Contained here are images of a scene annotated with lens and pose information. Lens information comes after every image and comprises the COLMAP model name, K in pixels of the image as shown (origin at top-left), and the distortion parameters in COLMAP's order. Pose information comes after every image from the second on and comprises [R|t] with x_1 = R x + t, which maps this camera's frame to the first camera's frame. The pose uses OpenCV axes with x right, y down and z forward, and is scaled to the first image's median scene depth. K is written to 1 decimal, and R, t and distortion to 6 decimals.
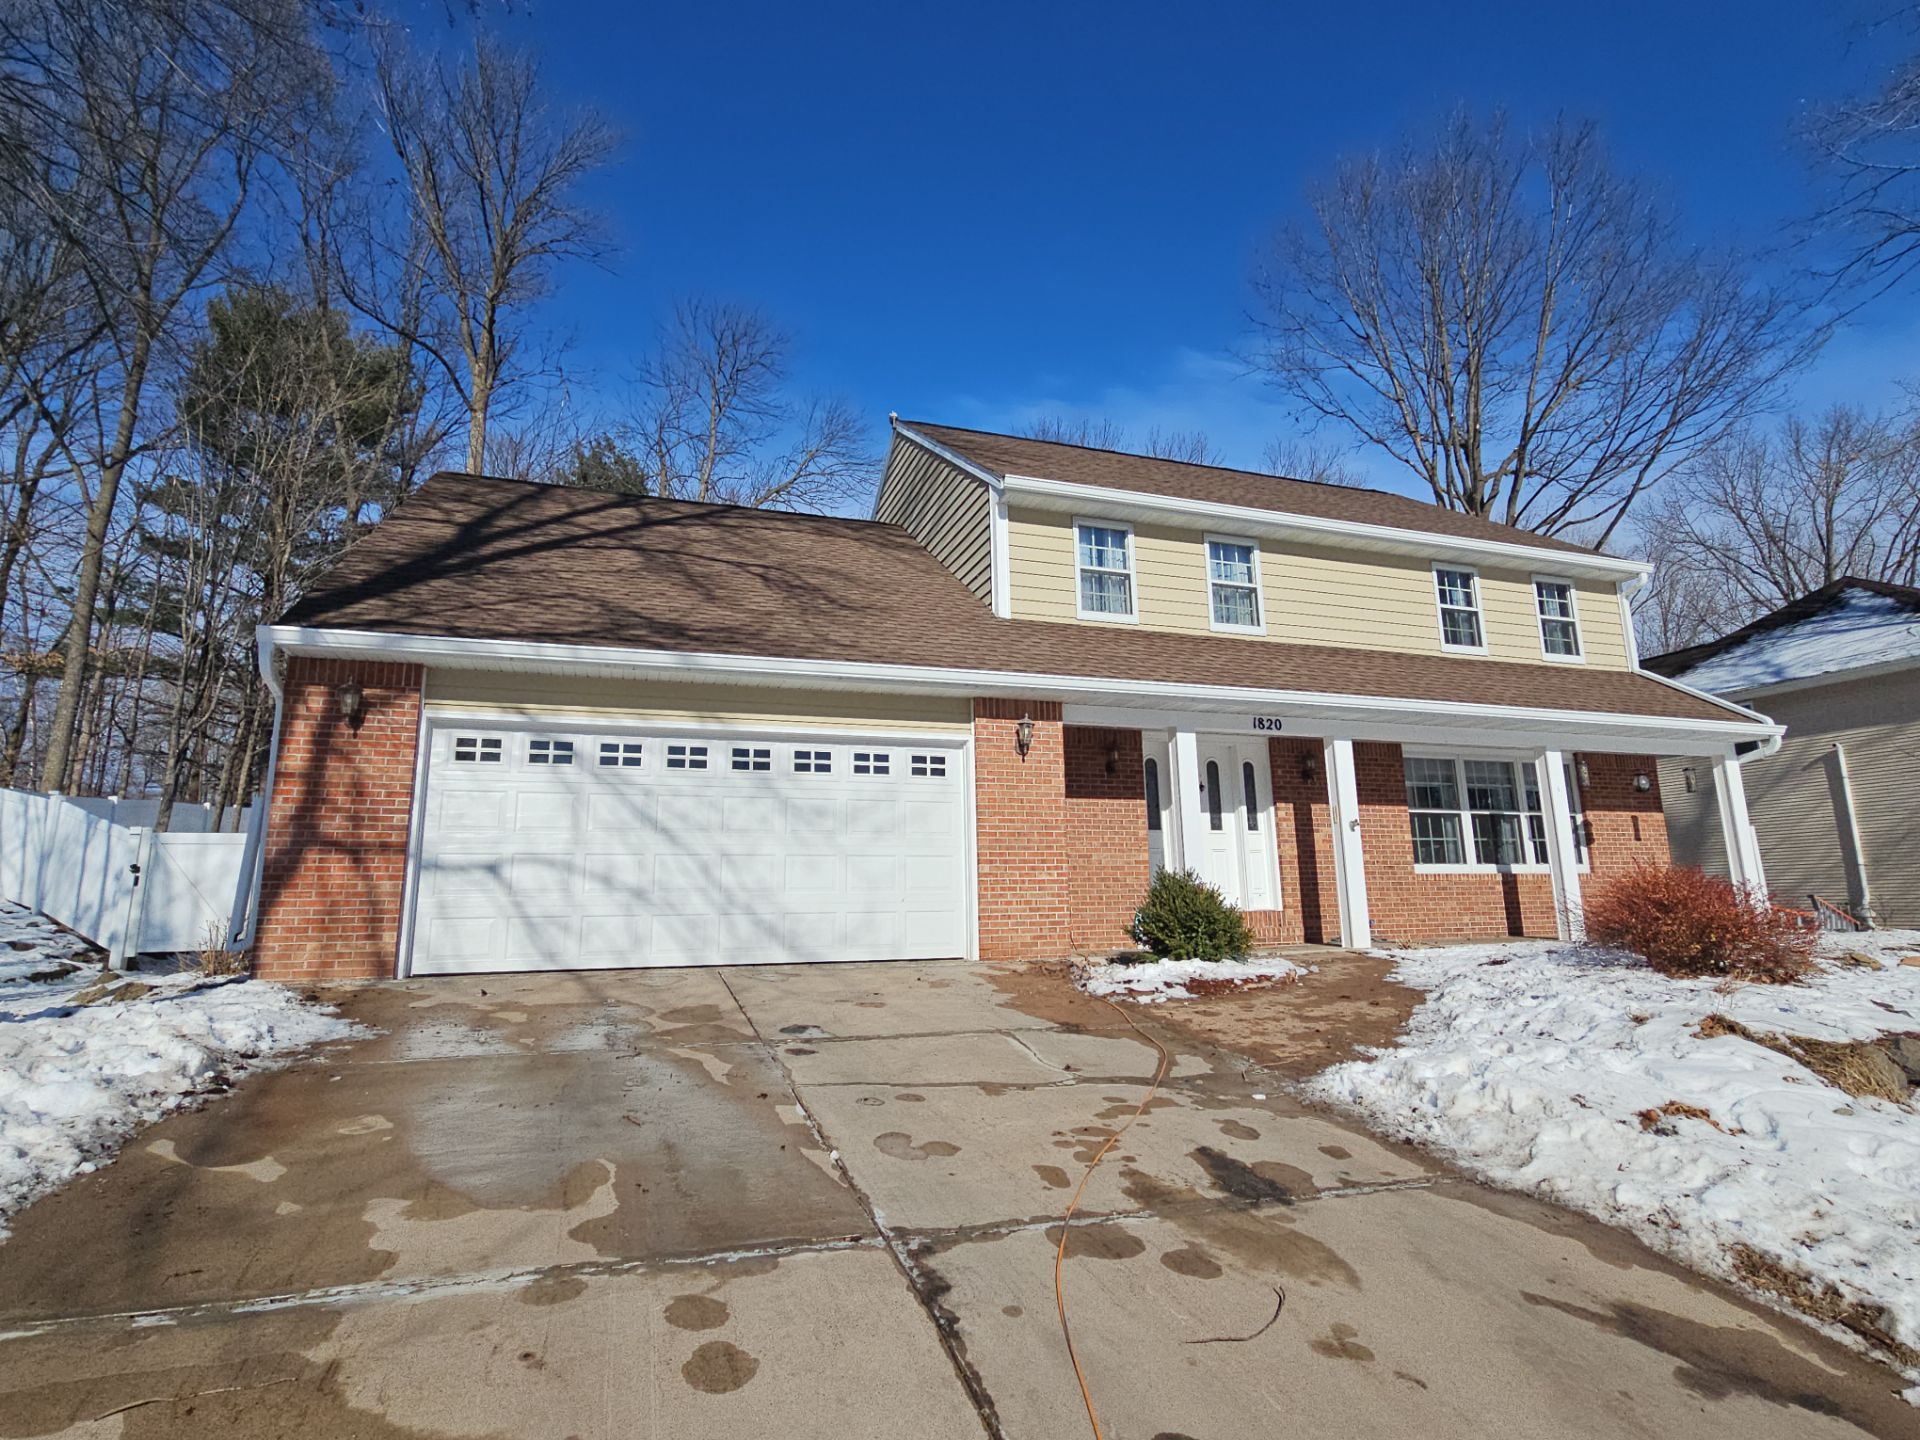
lens RADIAL K [[1004.3, 0, 965.7], [0, 1004.3, 715.2], [0, 0, 1]] dist [0.011332, 0.000743]
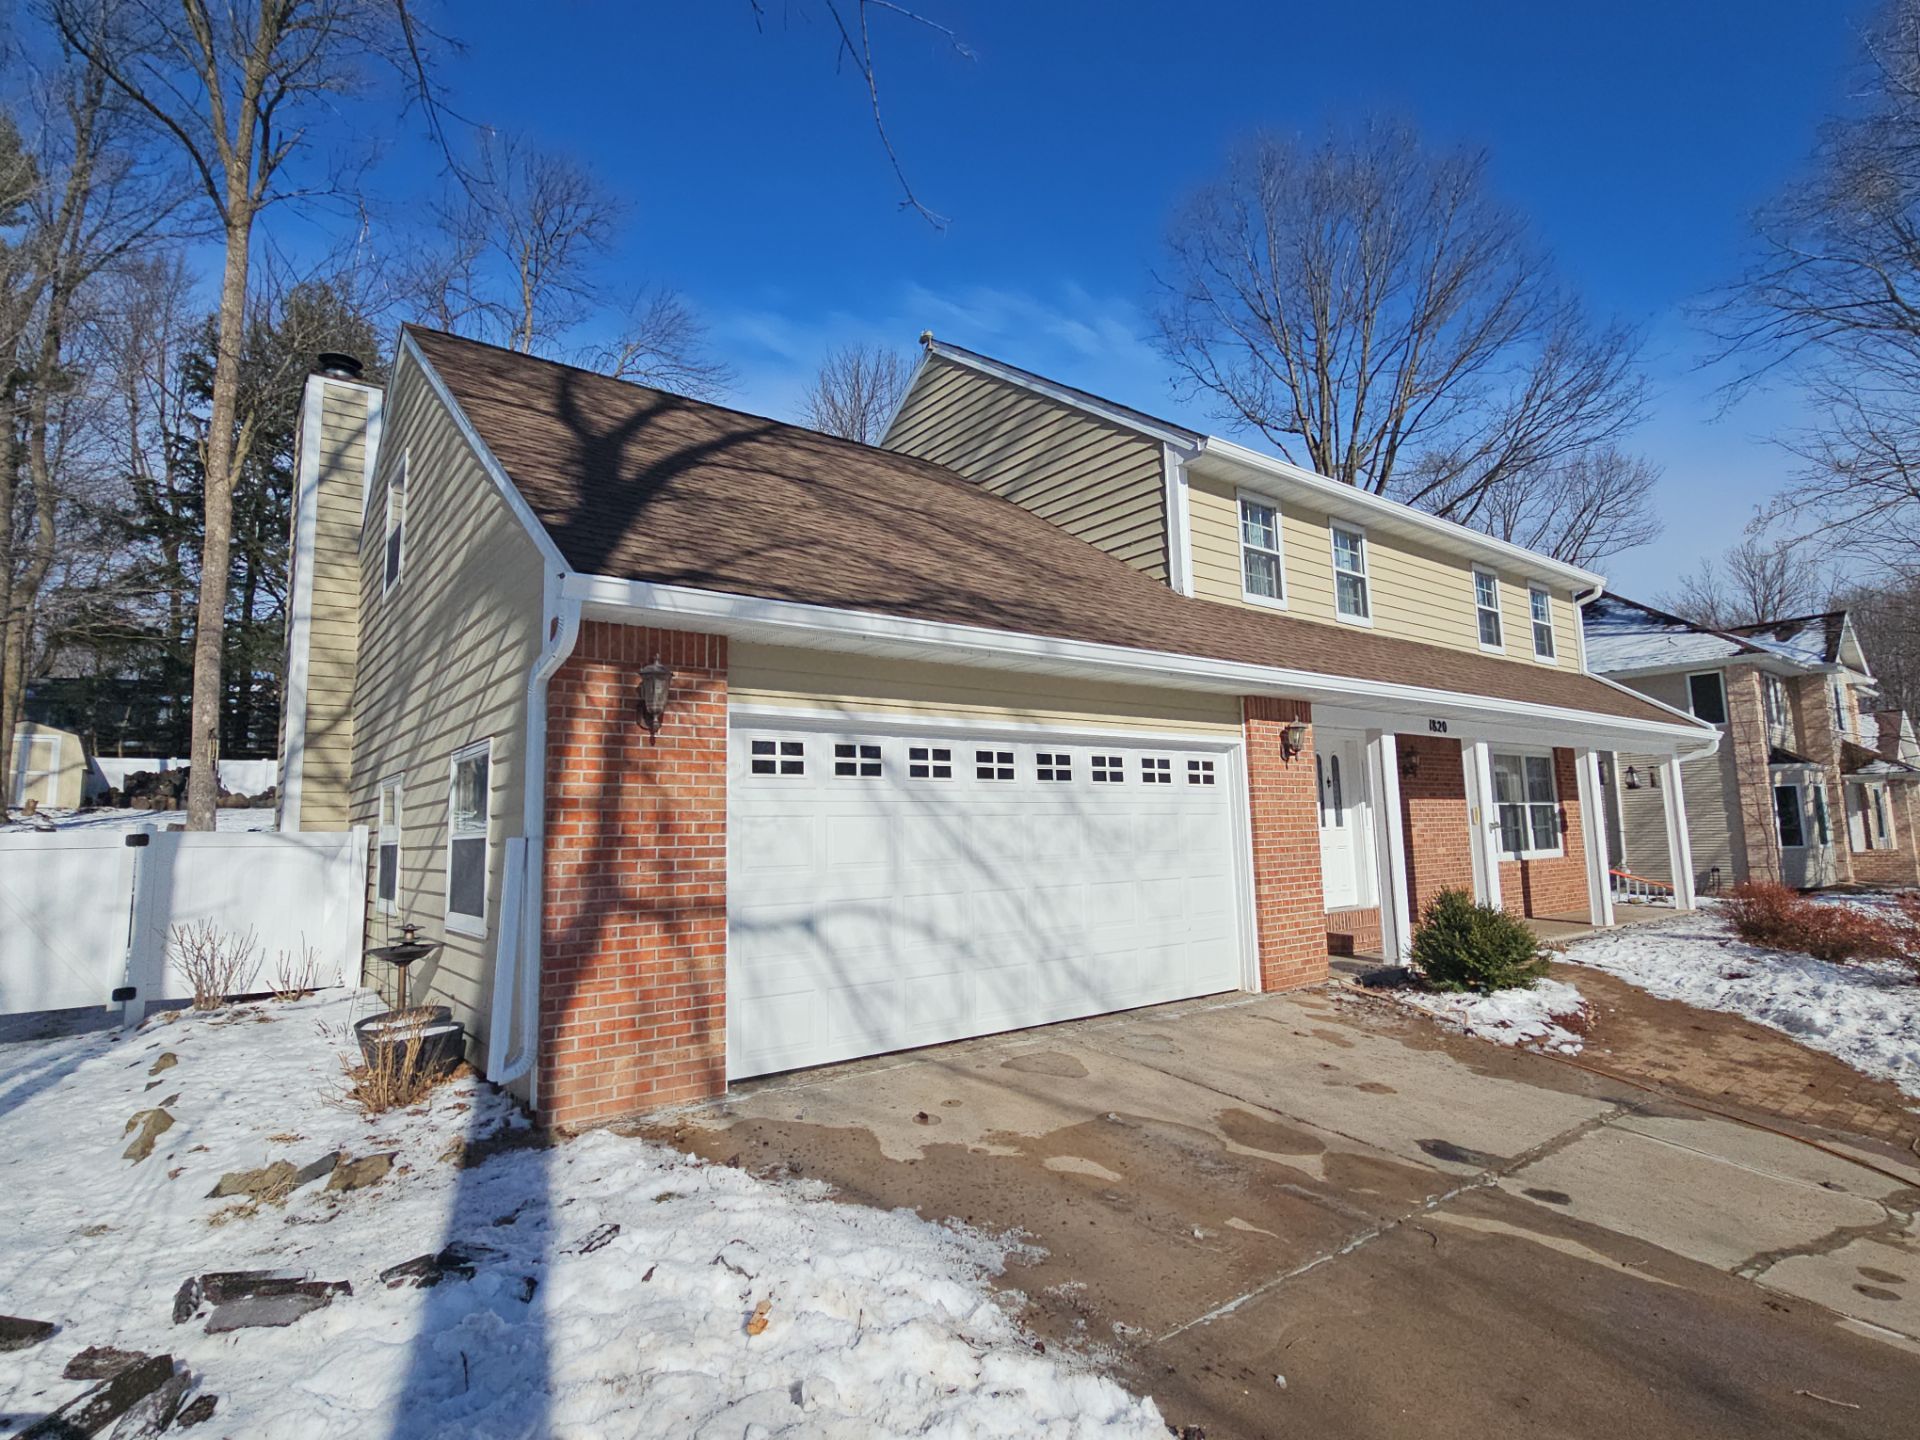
lens RADIAL K [[1004.3, 0, 953.9], [0, 1004.3, 710.9], [0, 0, 1]] dist [0.011332, 0.000743]
pose [[0.944945, 0.032104, 0.325649, -0.570213], [-0.052590, 0.997139, 0.054299, -0.041946], [-0.322974, -0.068435, 0.943930, 0.274984]]
